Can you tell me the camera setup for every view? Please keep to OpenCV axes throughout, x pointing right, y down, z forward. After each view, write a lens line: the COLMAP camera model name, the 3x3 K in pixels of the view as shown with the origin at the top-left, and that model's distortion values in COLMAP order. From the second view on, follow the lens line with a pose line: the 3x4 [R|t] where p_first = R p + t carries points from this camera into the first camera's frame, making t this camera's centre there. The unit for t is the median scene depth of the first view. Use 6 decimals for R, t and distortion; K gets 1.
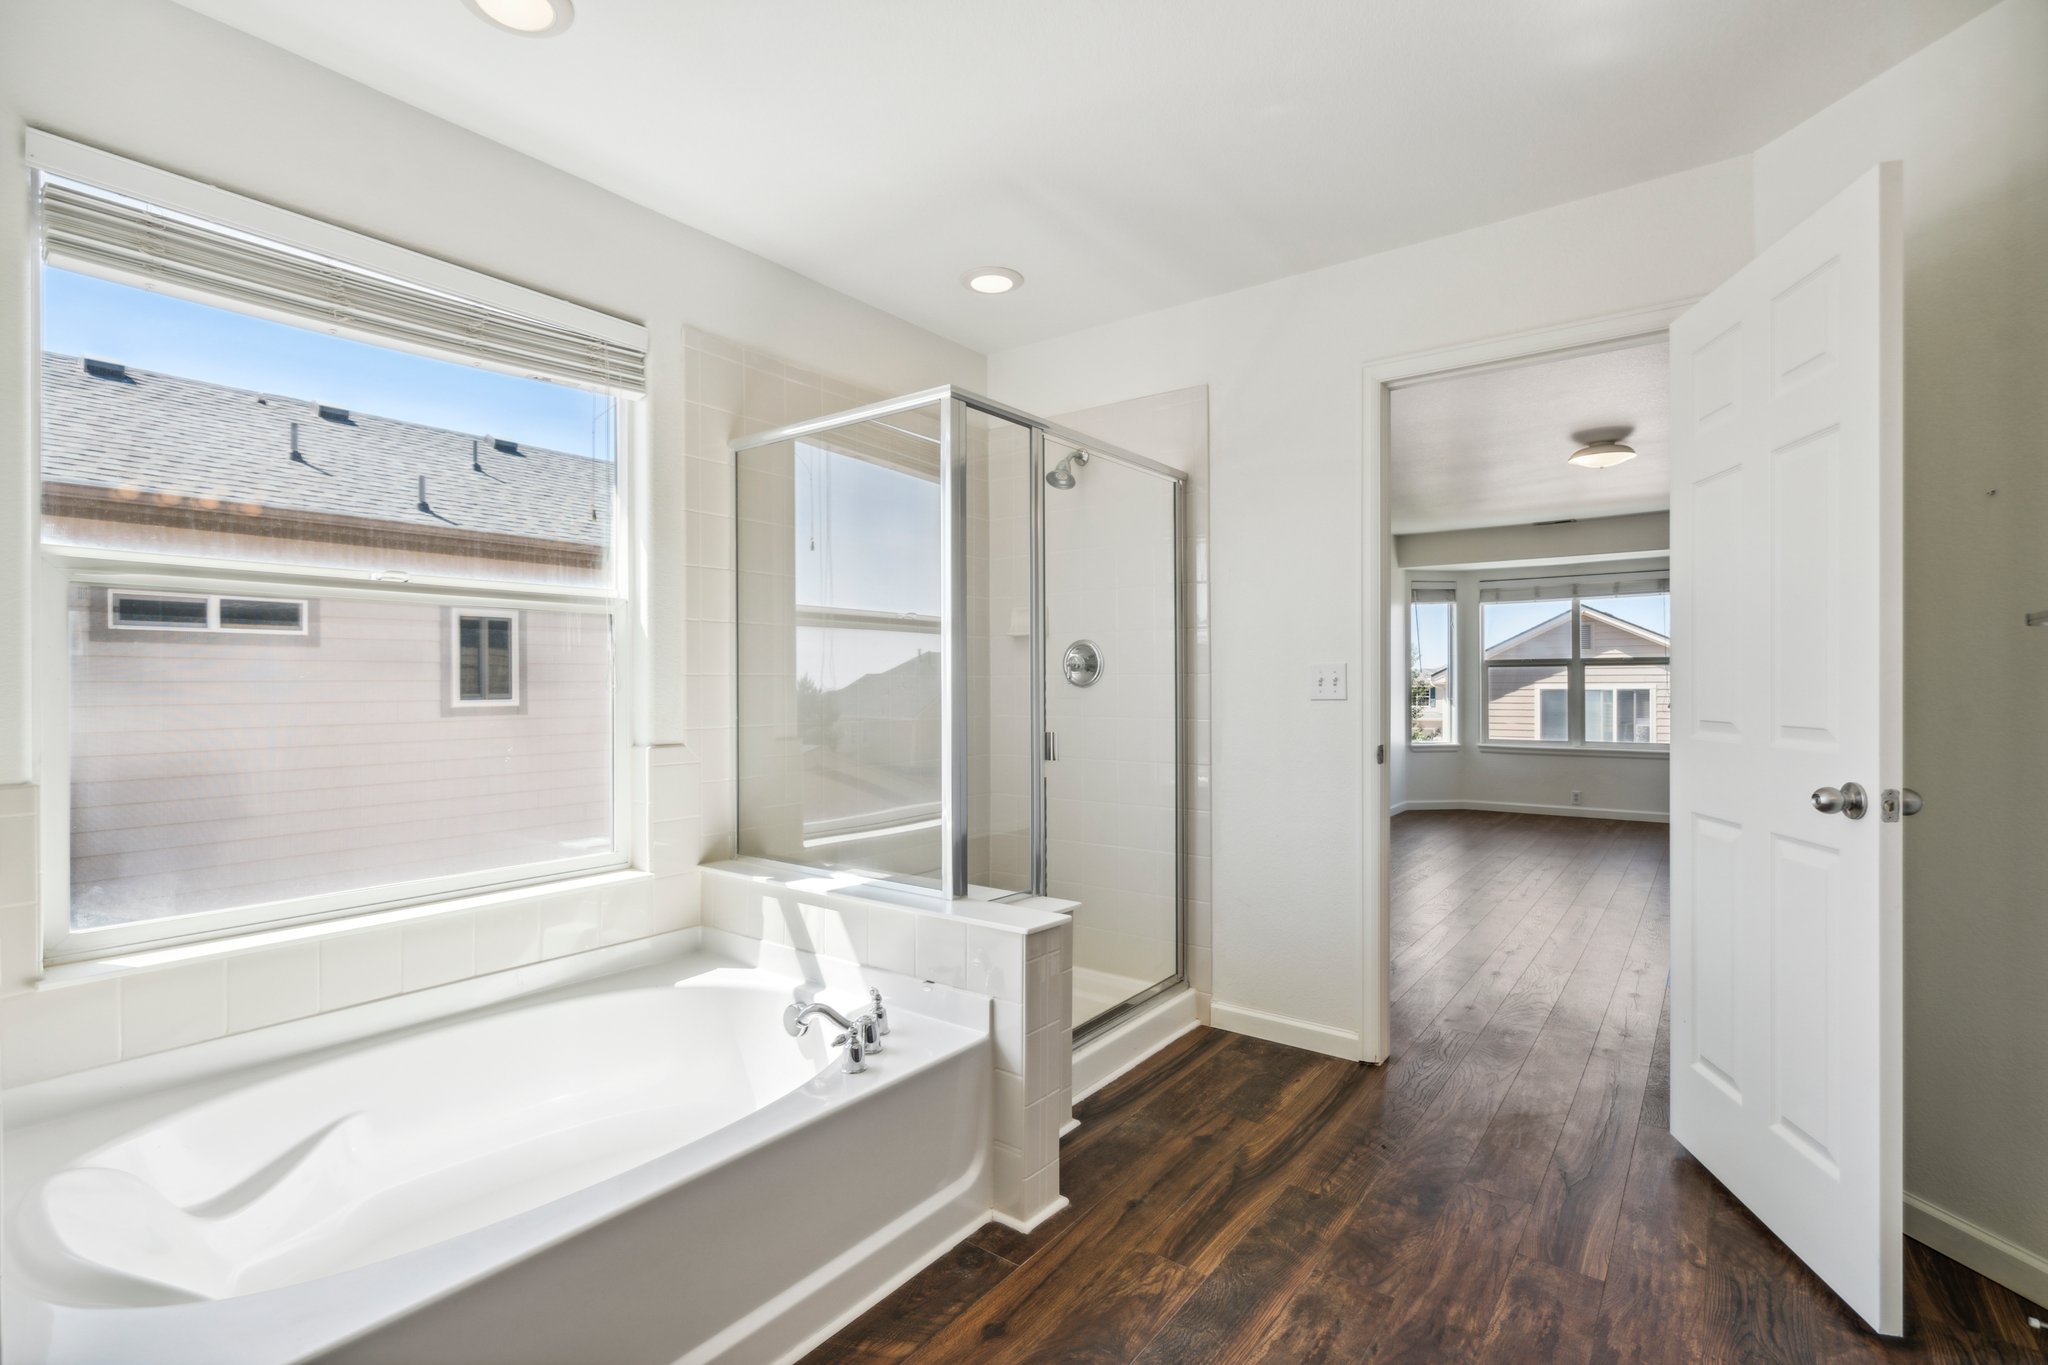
lens RADIAL K [[953.1, 0, 990.0], [0, 953.1, 683.4], [0, 0, 1]] dist [-0.004943, 0.003008]
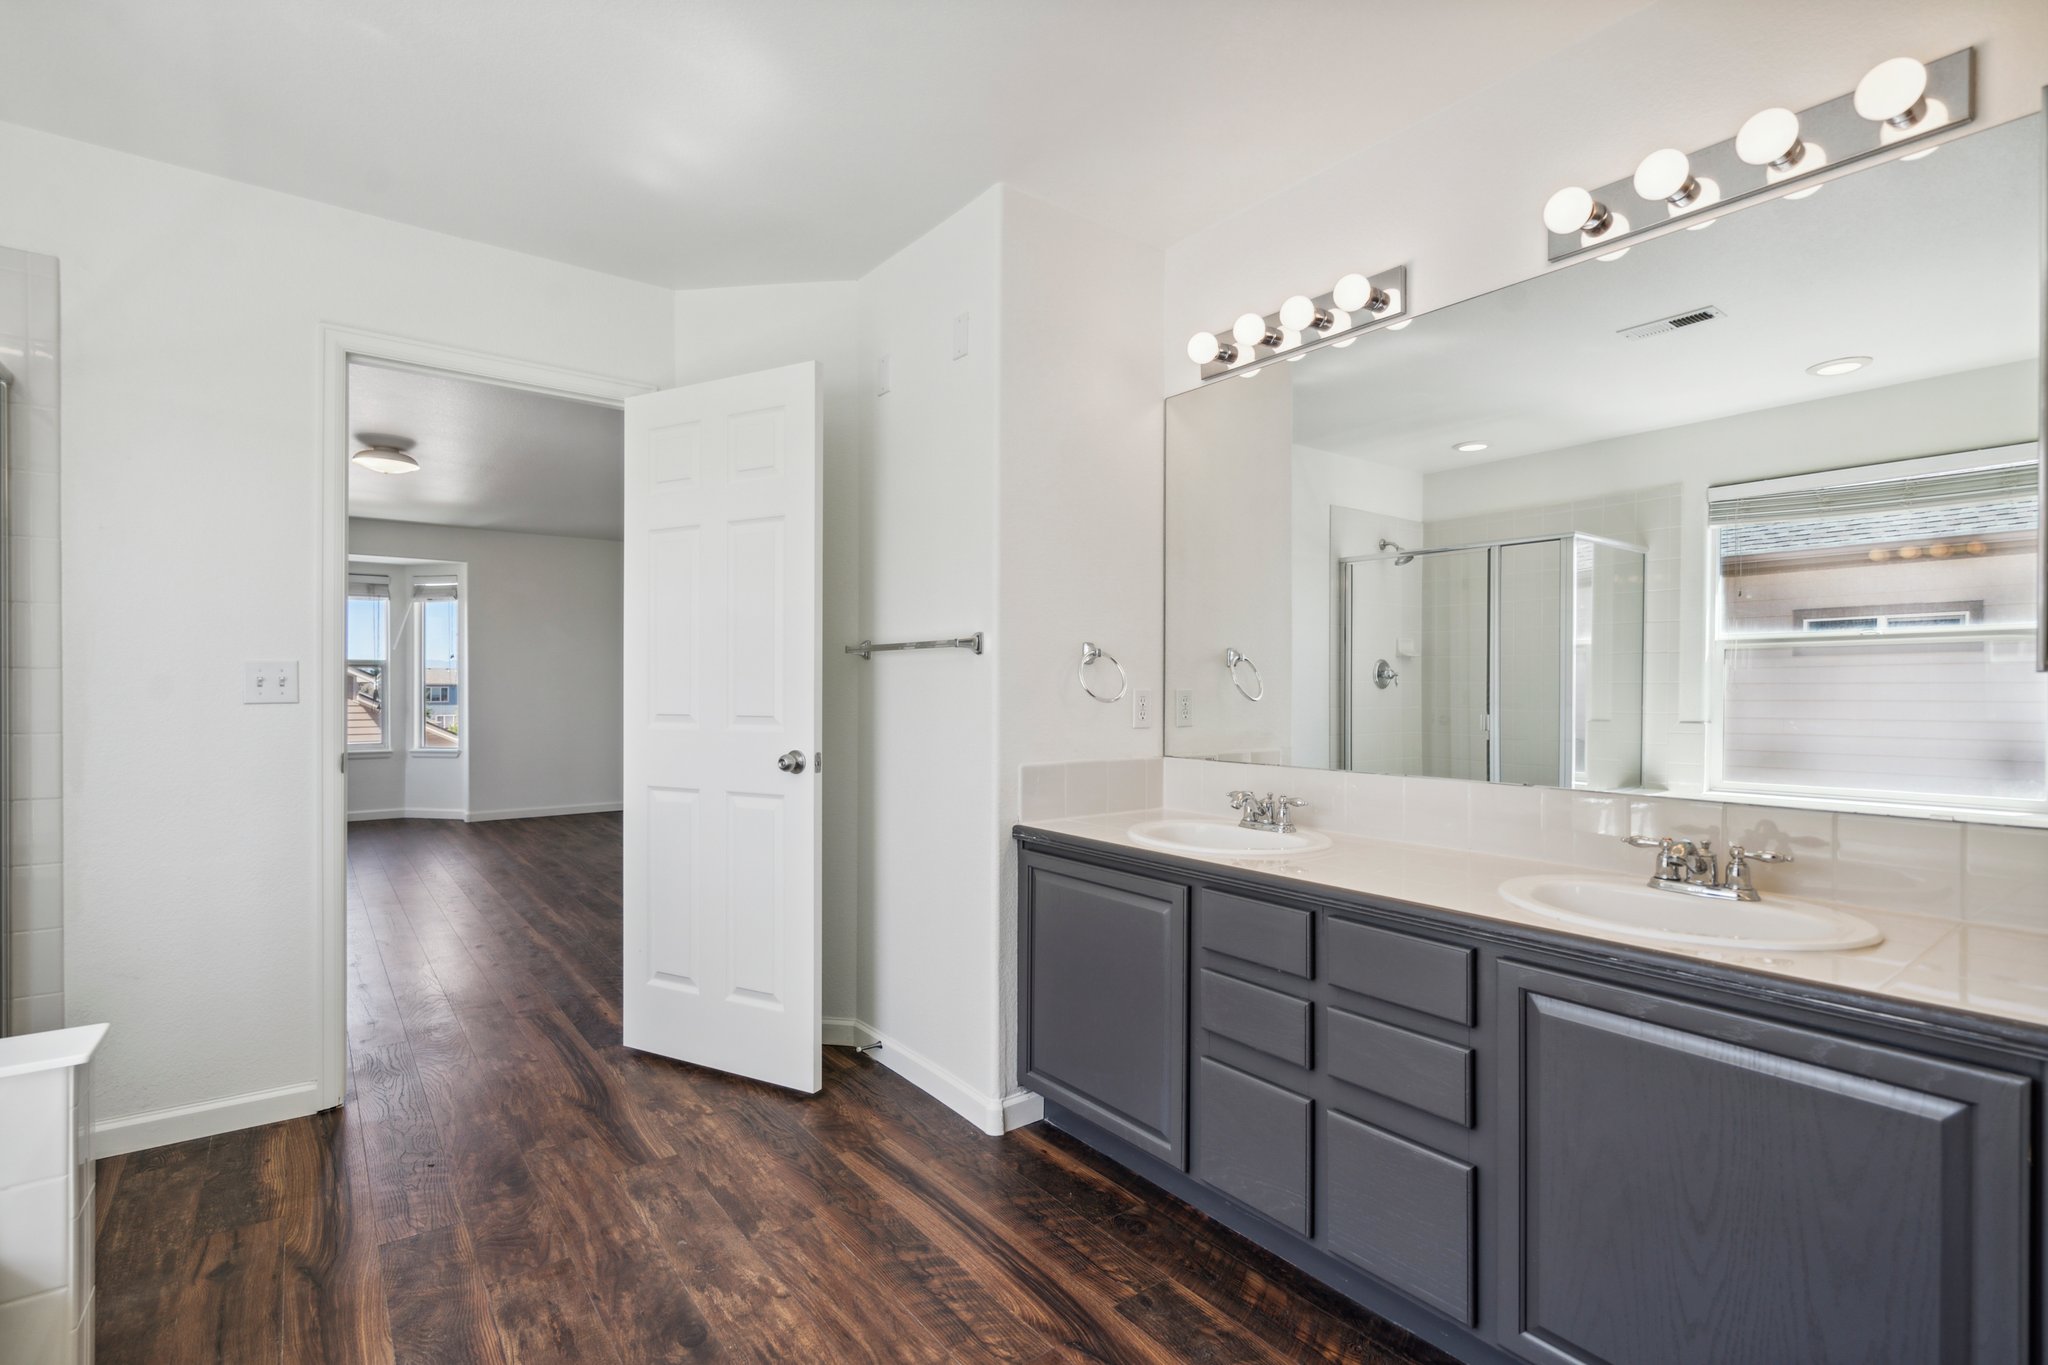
lens RADIAL K [[953.1, 0, 1024.2], [0, 953.1, 689.5], [0, 0, 1]] dist [-0.004943, 0.003008]
pose [[0.257506, 0.000599, 0.966276, -0.444812], [-0.005271, 0.999986, 0.000785, 0.001620], [-0.966262, -0.005296, 0.257506, 0.213668]]
